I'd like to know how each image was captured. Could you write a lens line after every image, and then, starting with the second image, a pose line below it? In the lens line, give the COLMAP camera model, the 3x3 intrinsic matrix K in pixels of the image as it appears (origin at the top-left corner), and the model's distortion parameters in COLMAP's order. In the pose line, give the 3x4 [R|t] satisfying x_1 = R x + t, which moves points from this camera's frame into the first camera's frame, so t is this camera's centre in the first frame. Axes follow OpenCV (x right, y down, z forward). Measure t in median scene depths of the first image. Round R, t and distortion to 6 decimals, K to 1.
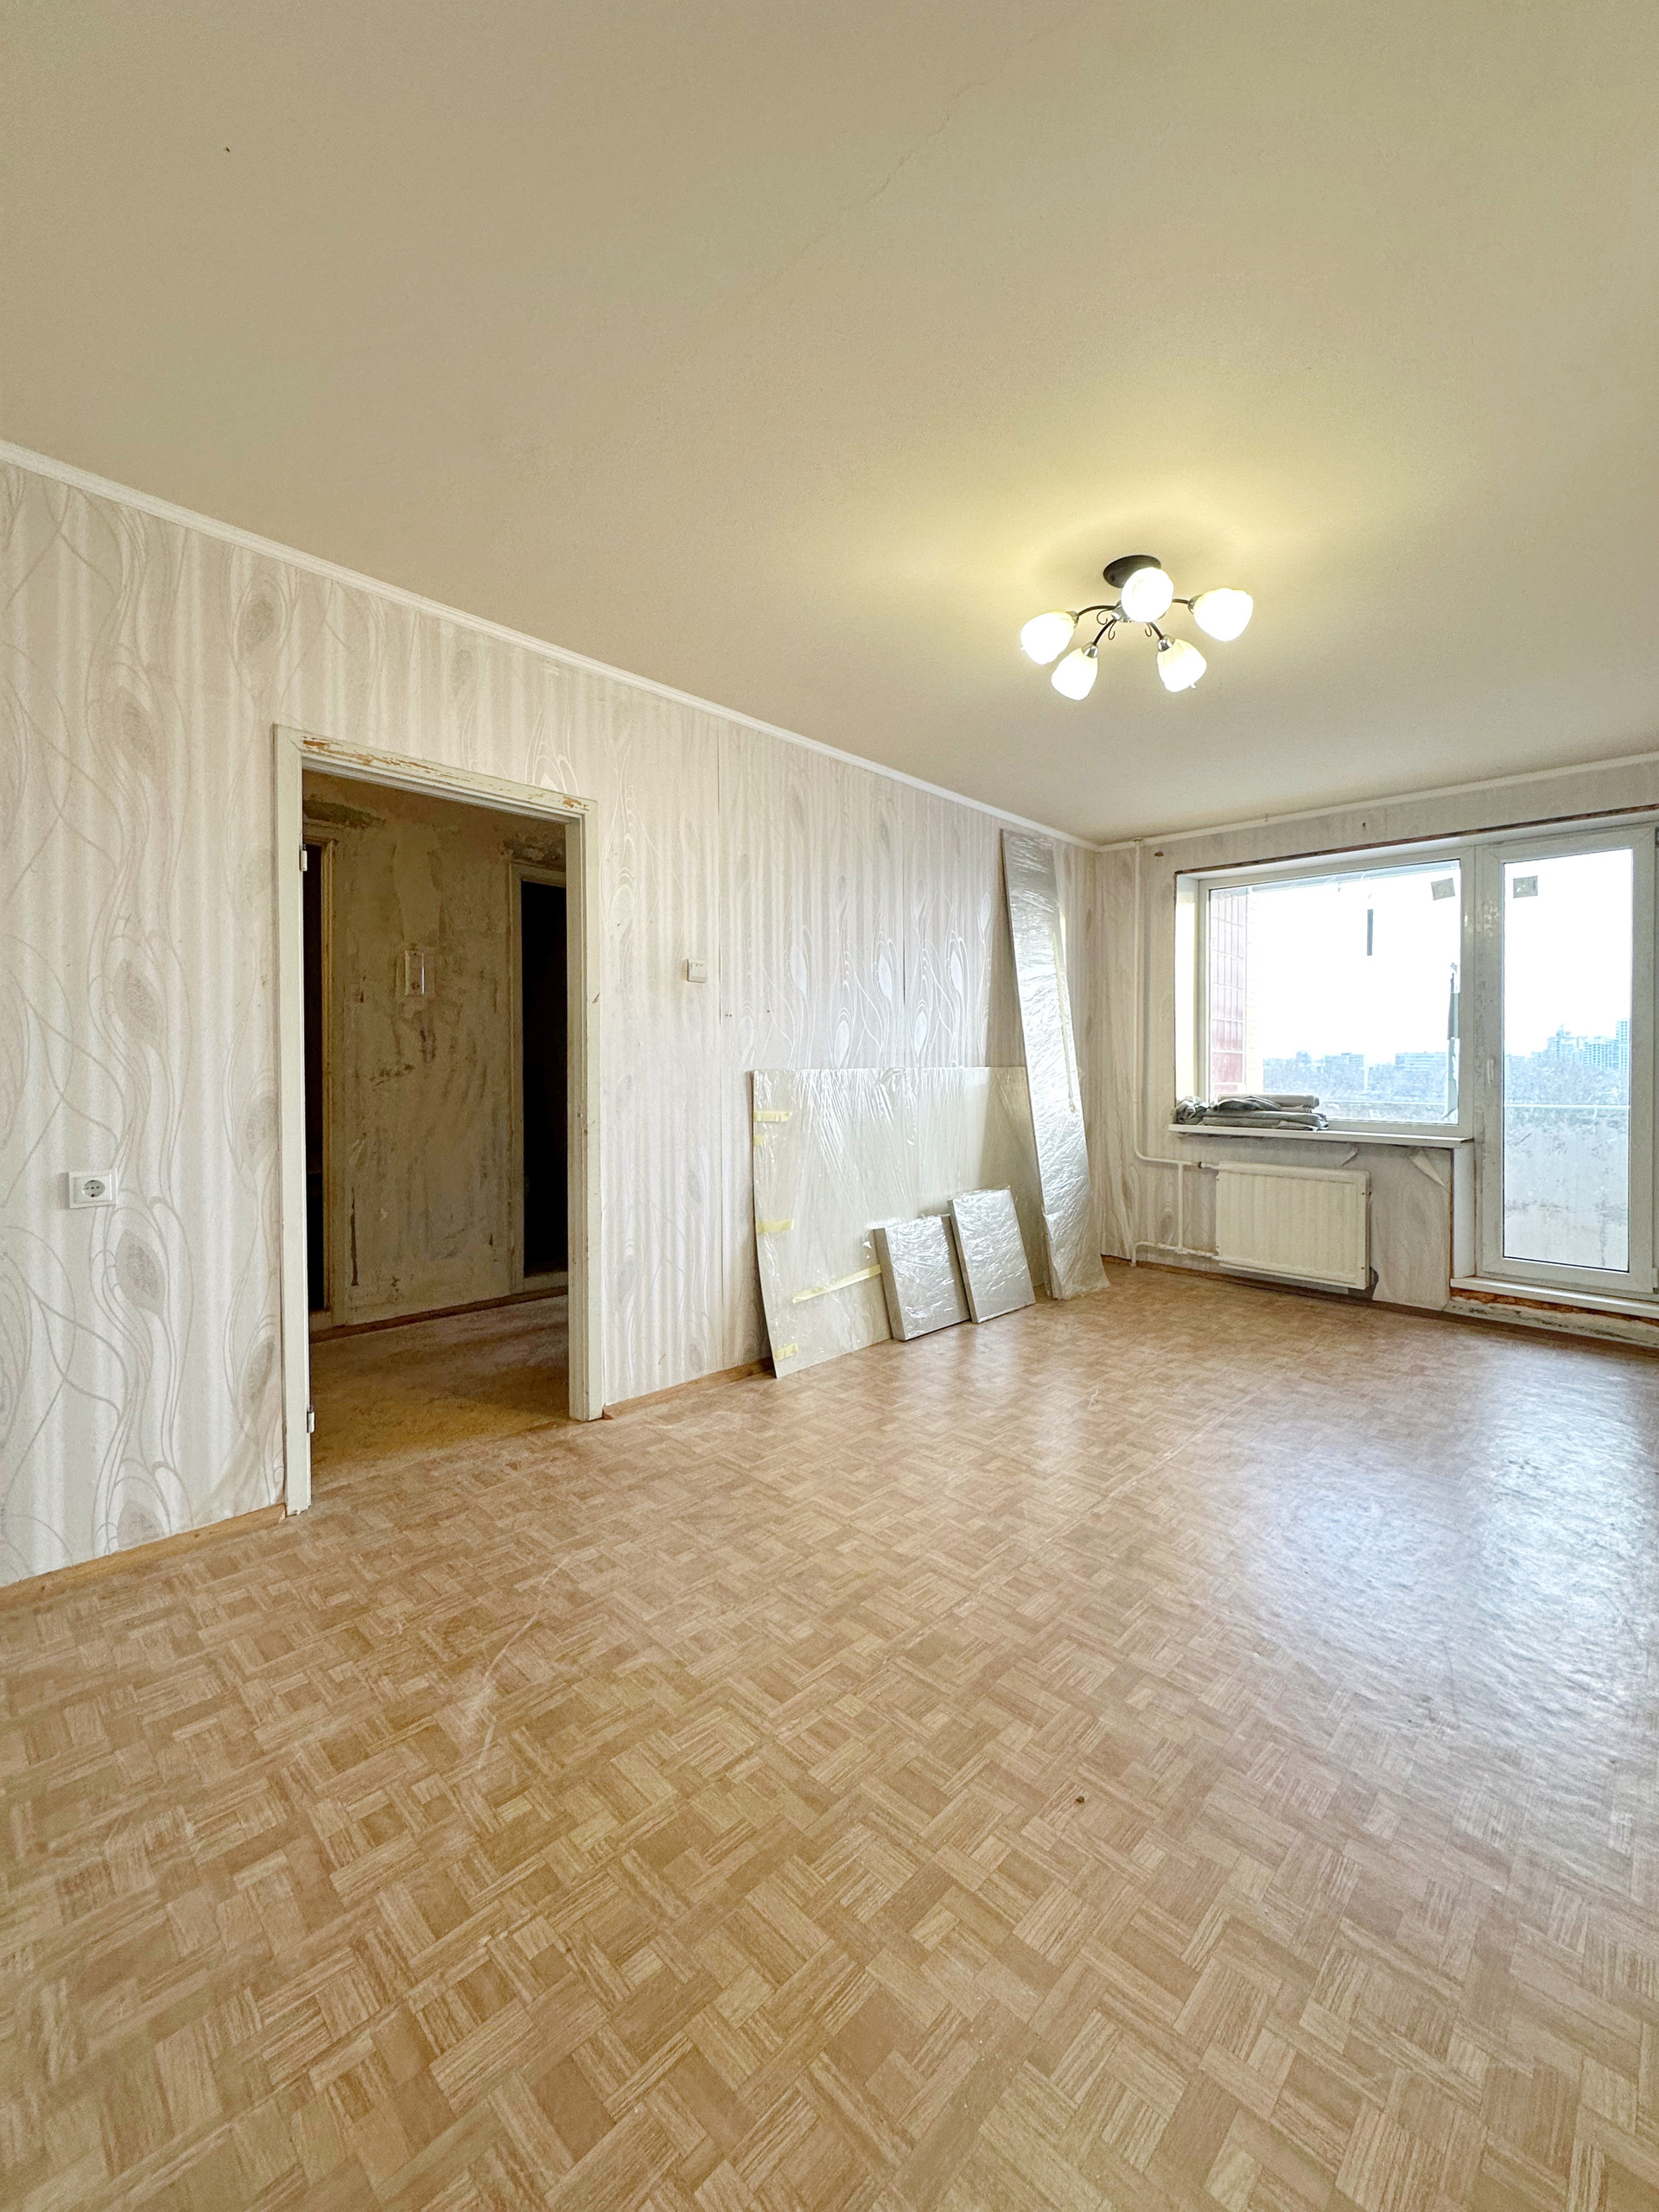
lens RADIAL K [[874.7, 0, 800.4], [0, 874.7, 1096.3], [0, 0, 1]] dist [-0.003100, 0.001370]
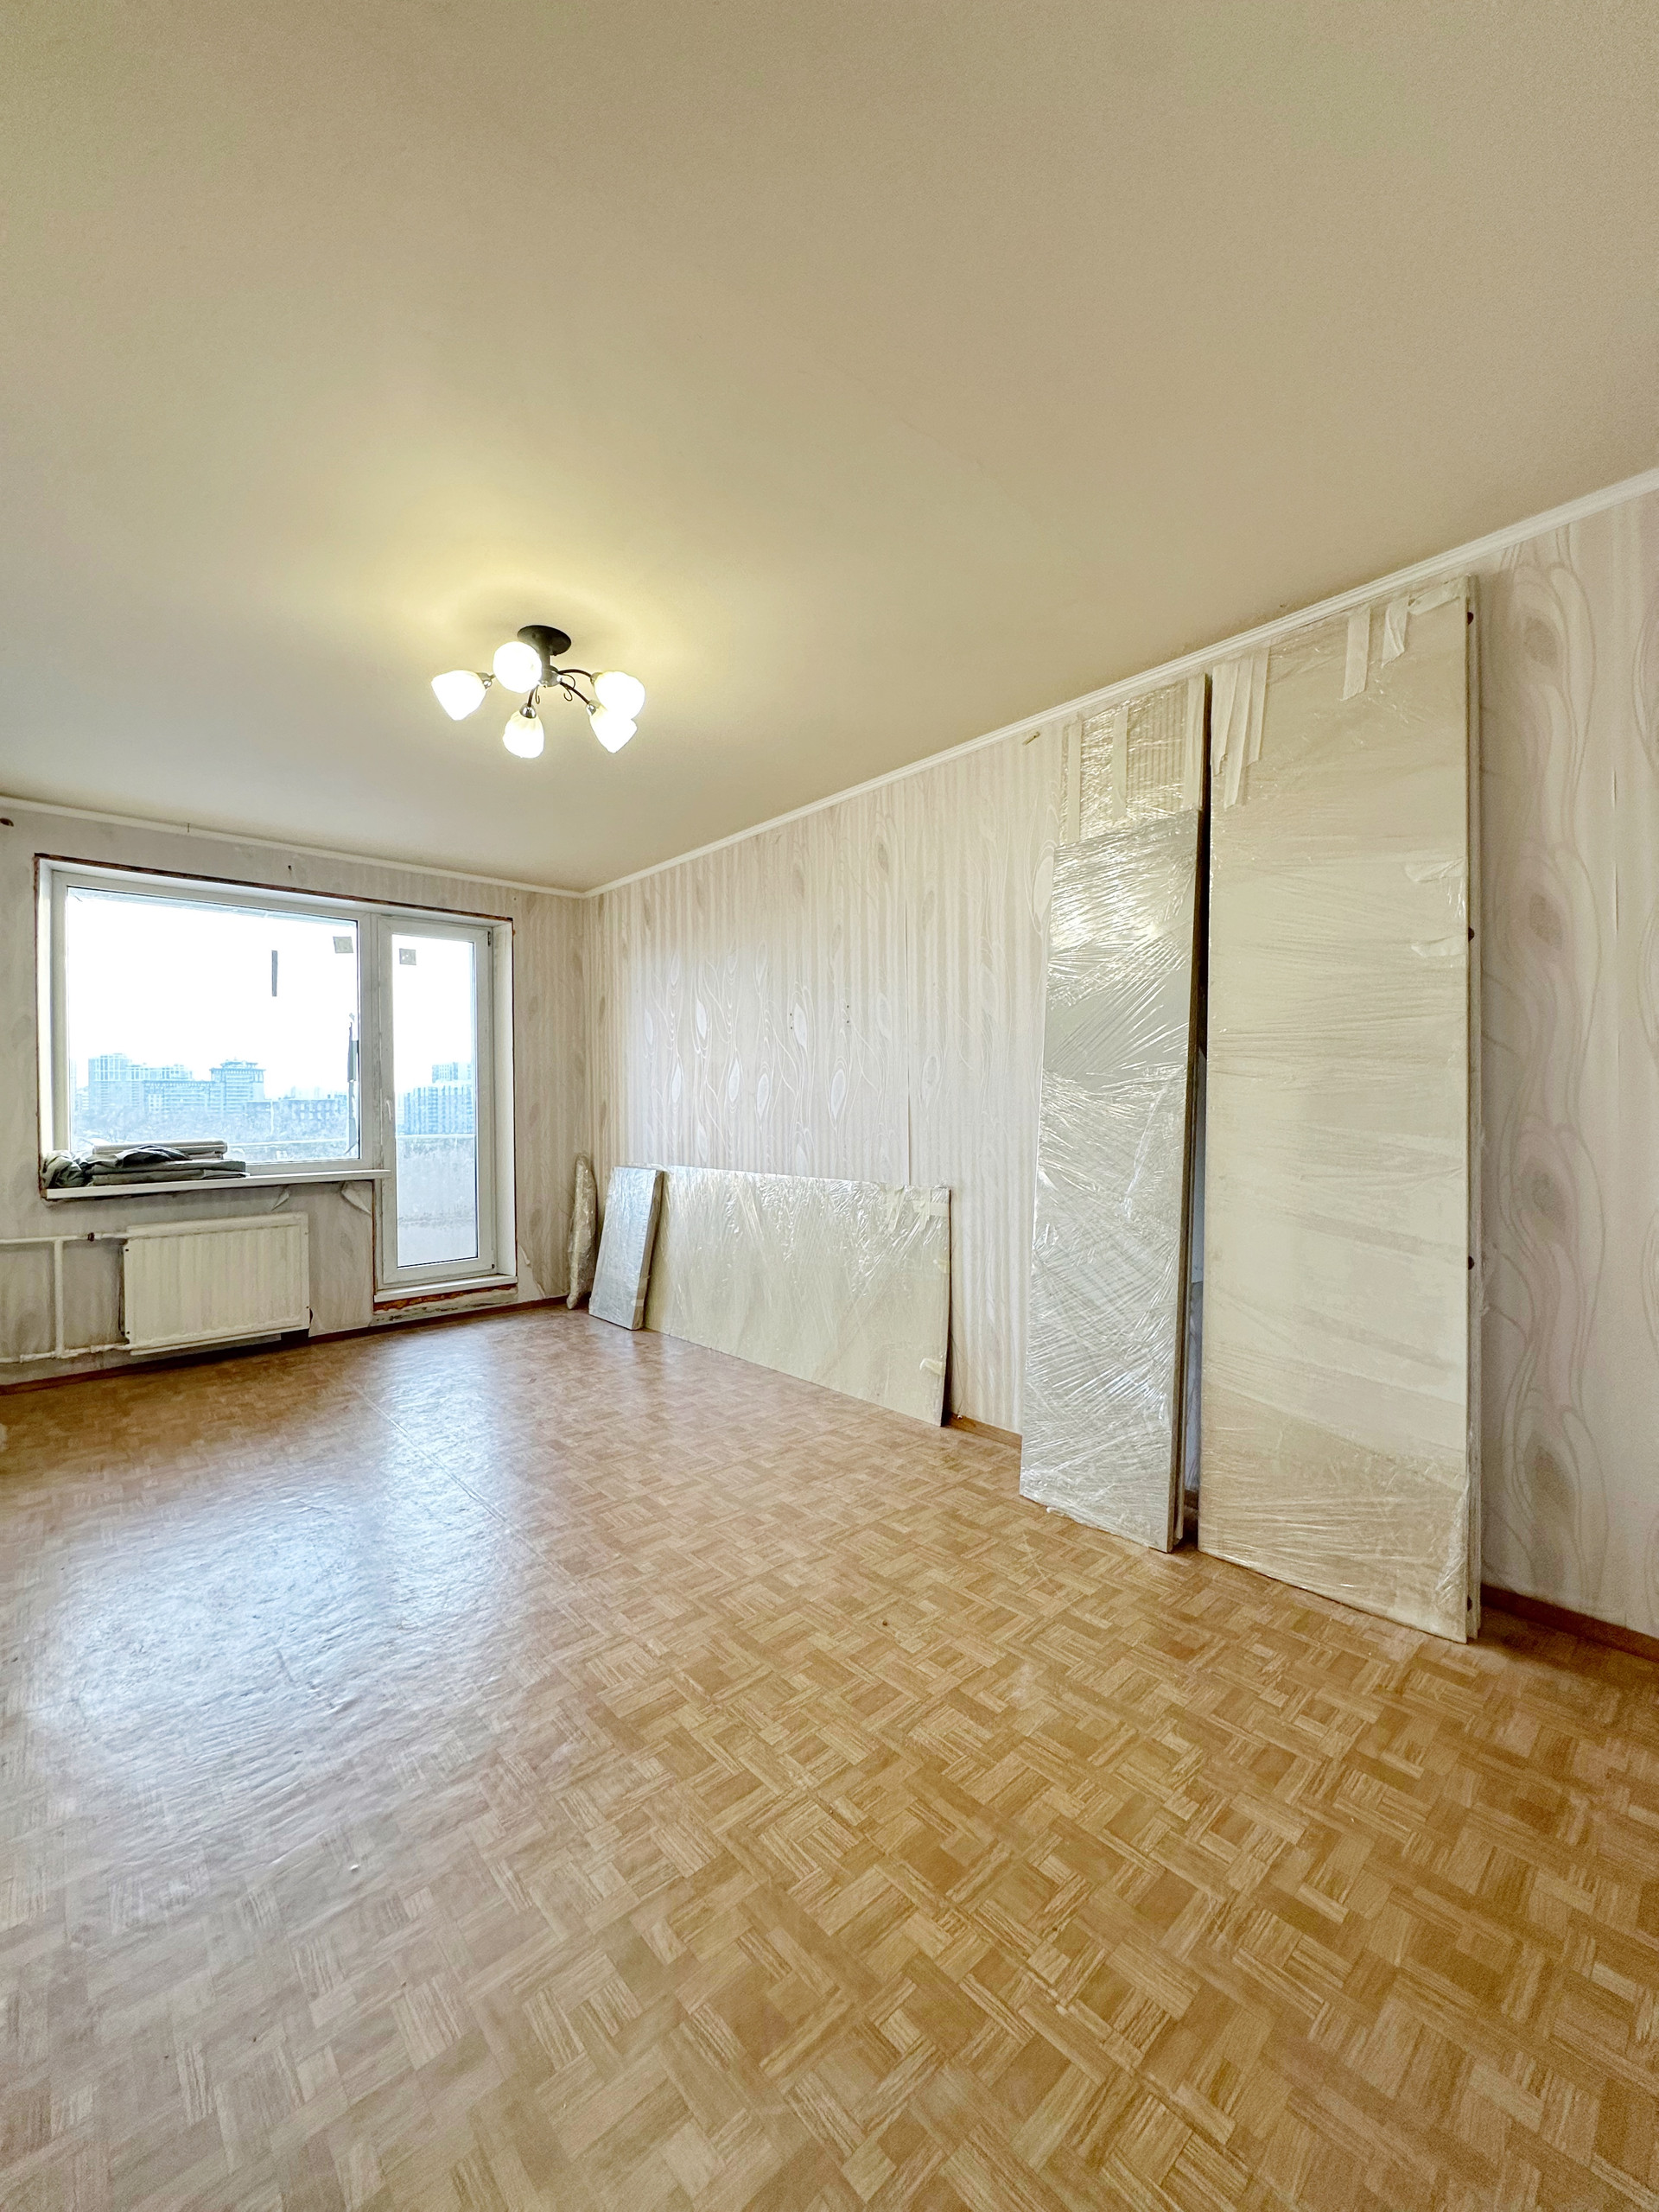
lens RADIAL K [[928.0, 0, 837.5], [0, 928.0, 1117.9], [0, 0, 1]] dist [-0.006440, 0.001176]
pose [[0.034342, -0.027365, 0.999035, -0.737904], [0.050433, 0.998399, 0.025614, -0.033518], [-0.998137, 0.049505, 0.035667, 0.627043]]
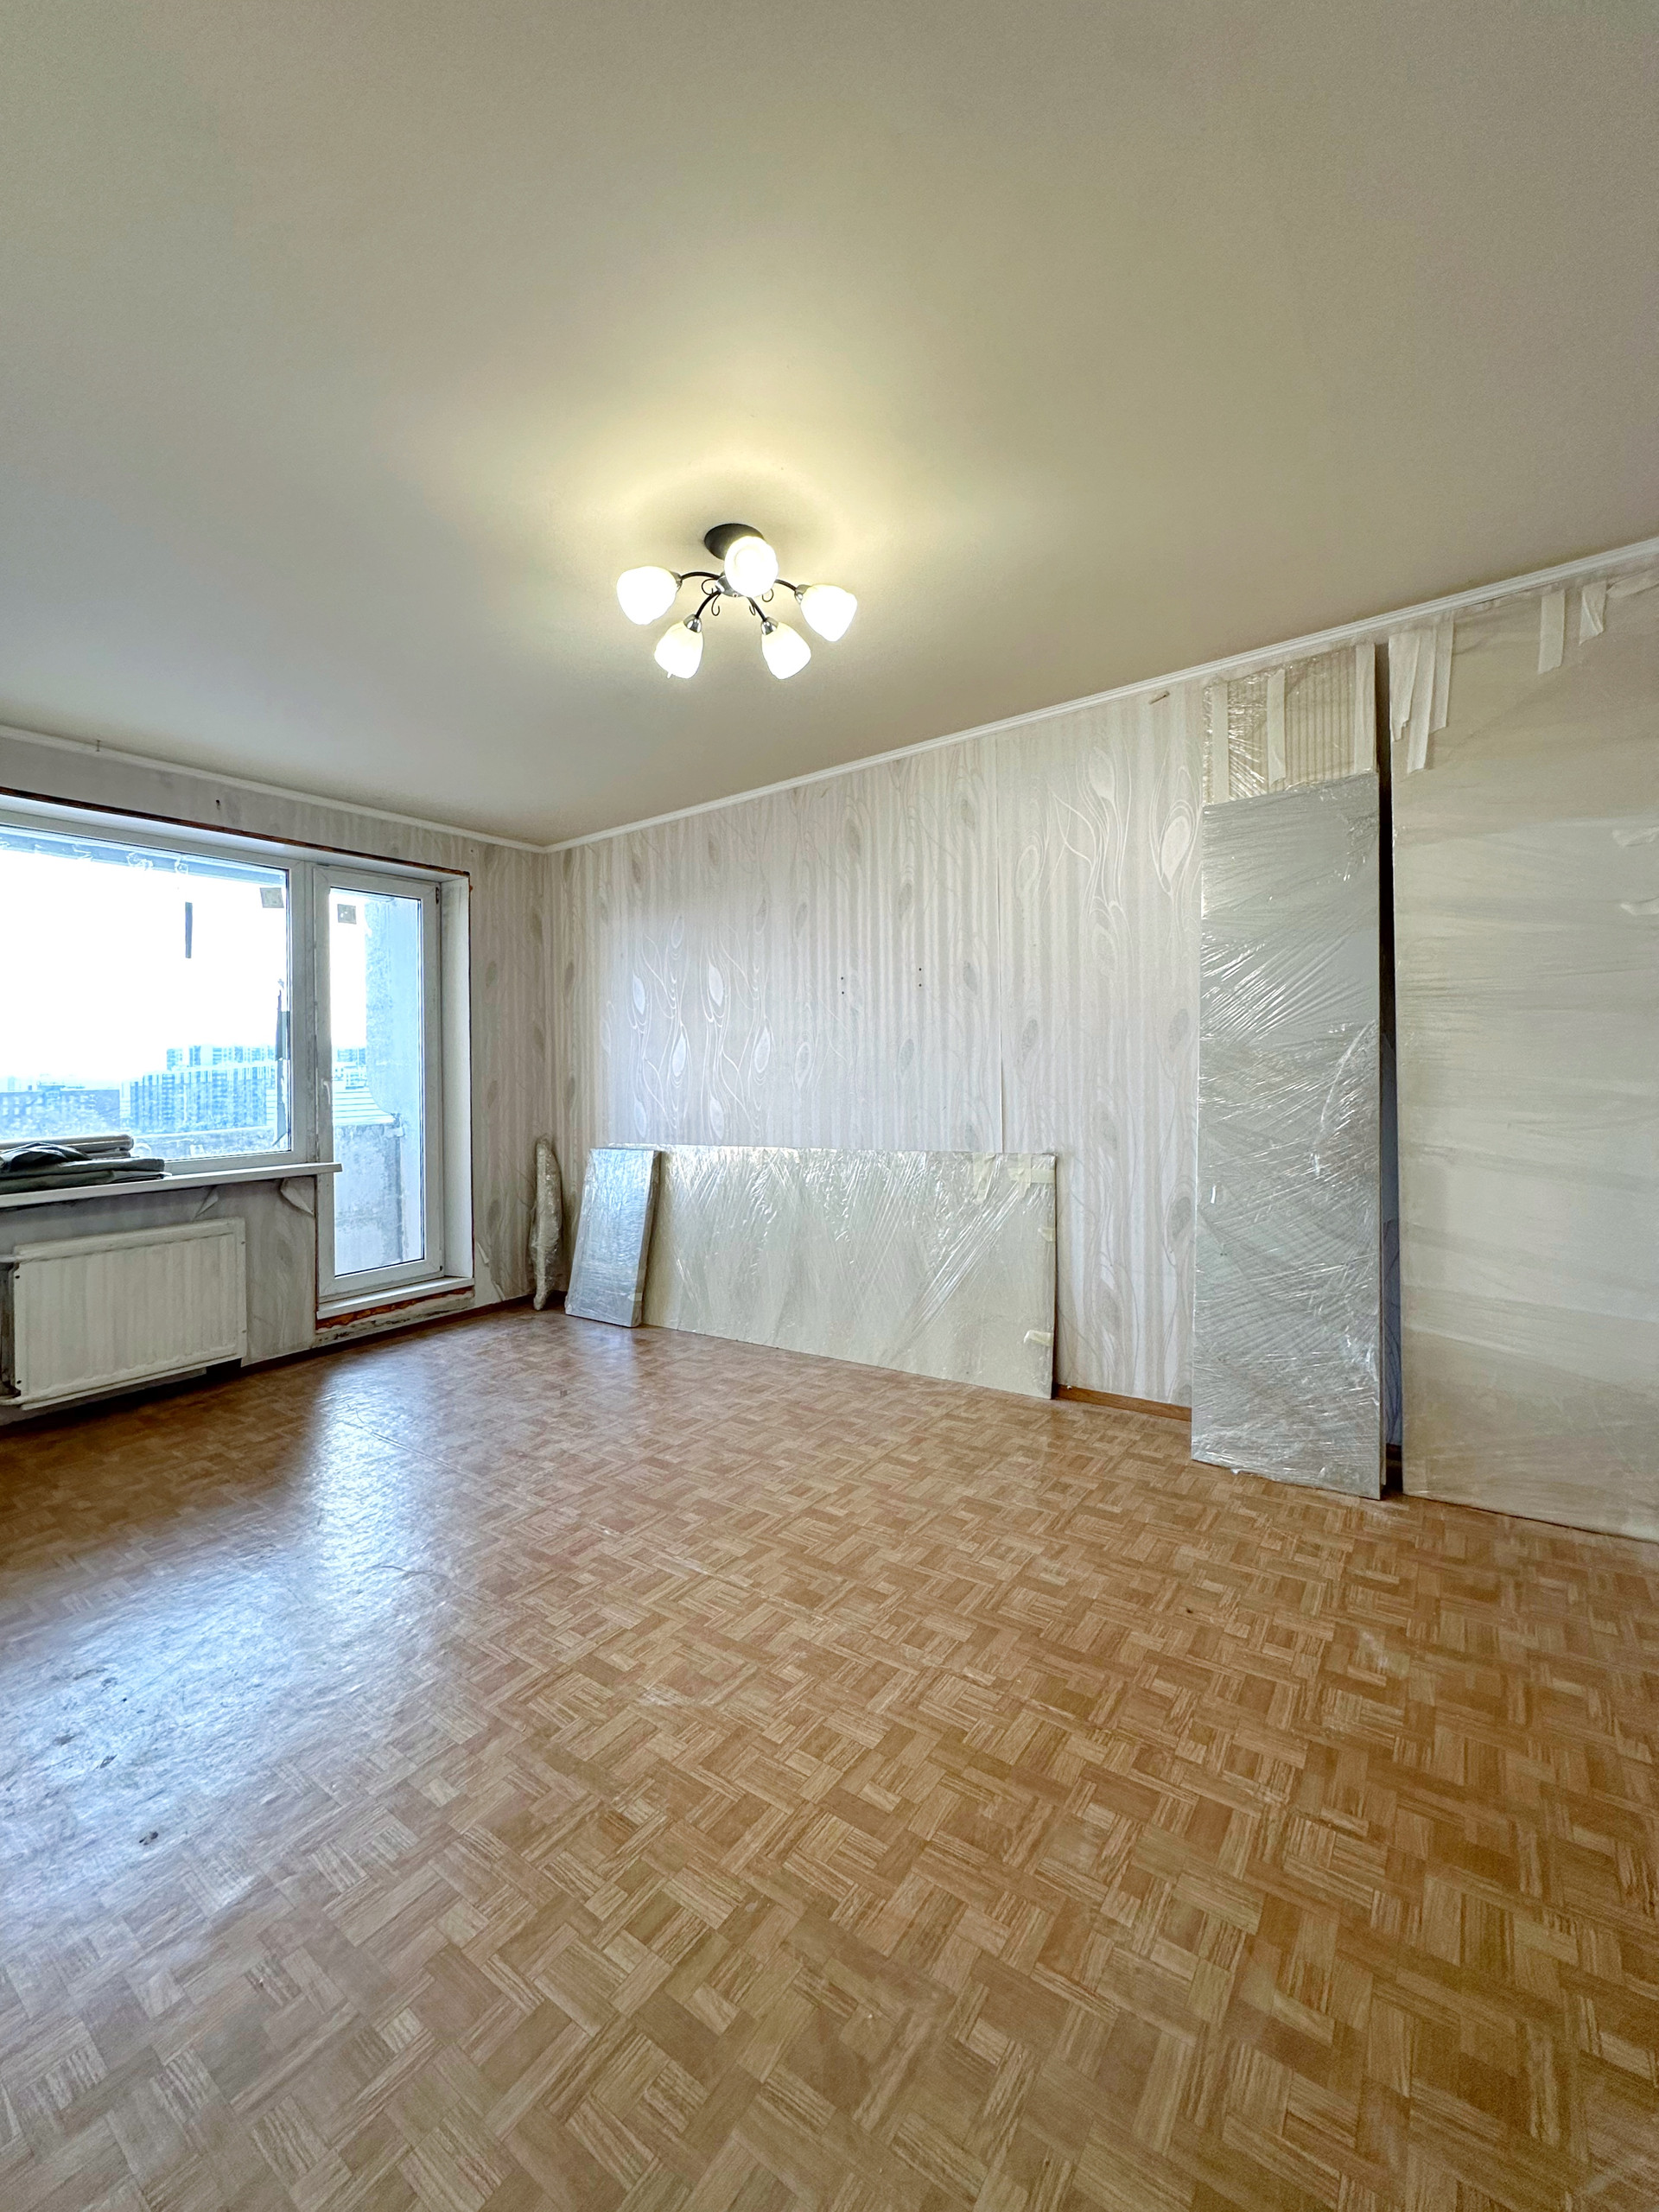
lens RADIAL K [[928.0, 0, 833.9], [0, 928.0, 1081.1], [0, 0, 1]] dist [-0.006440, 0.001176]
pose [[-0.185080, -0.008483, 0.982687, -0.610862], [0.068887, 0.997391, 0.021584, -0.042212], [-0.980306, 0.071689, -0.184013, 1.105572]]
